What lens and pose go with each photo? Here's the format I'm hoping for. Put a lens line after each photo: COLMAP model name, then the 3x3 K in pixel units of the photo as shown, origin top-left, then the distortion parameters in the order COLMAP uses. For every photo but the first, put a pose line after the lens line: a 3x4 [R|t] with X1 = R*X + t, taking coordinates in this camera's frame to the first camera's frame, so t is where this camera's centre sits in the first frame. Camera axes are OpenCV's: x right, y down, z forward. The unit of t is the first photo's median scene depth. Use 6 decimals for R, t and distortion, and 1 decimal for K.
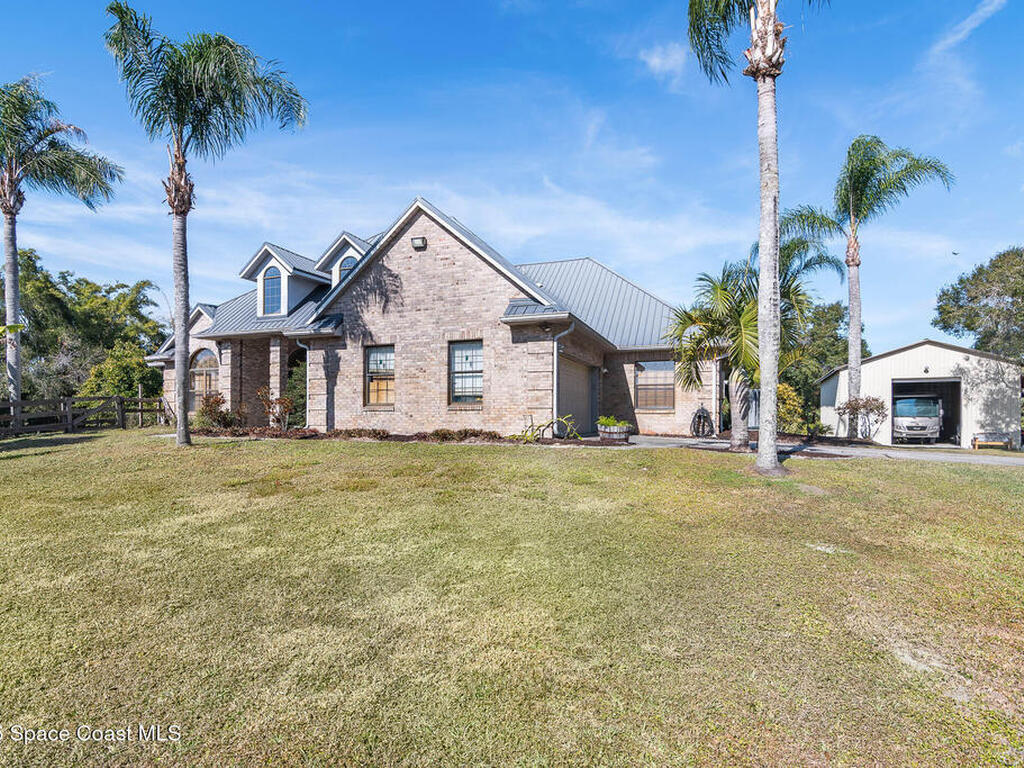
lens RADIAL K [[483.9, 0, 512.0], [0, 483.9, 384.0], [0, 0, 1]] dist [-0.002451, -0.000597]
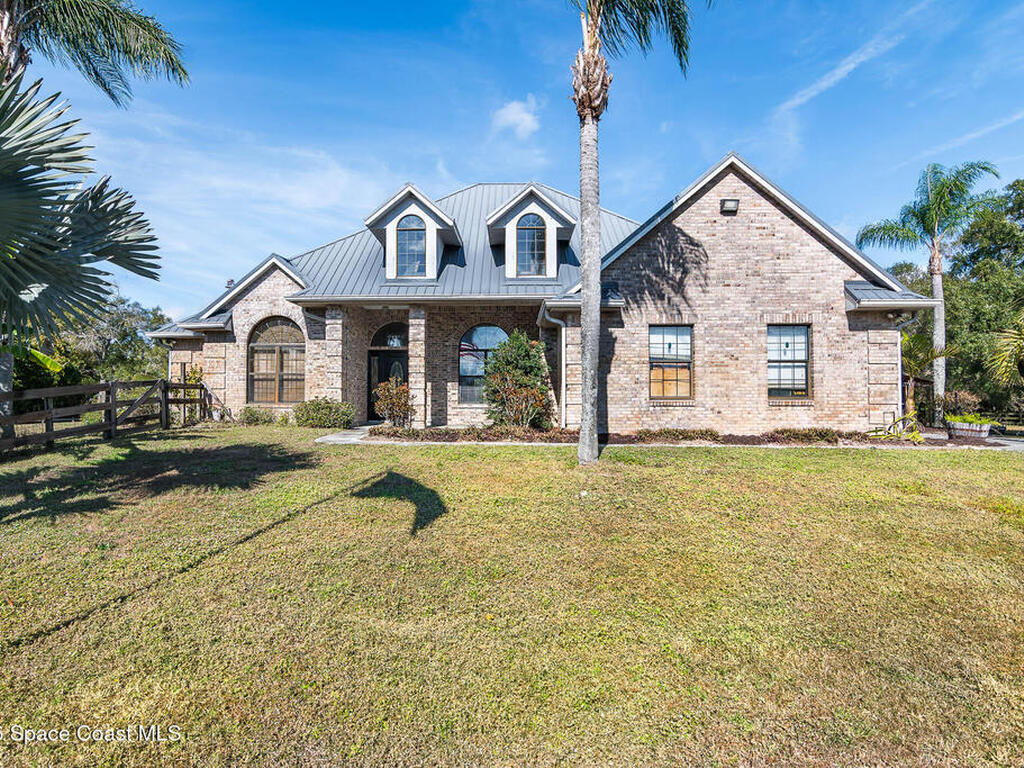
lens RADIAL K [[471.4, 0, 512.1], [0, 471.4, 360.9], [0, 0, 1]] dist [-0.001062, -0.000306]
pose [[0.955937, 0.026319, 0.292389, -0.776160], [-0.021155, 0.999560, -0.020808, 0.002327], [-0.292808, 0.013706, 0.956073, 0.328003]]
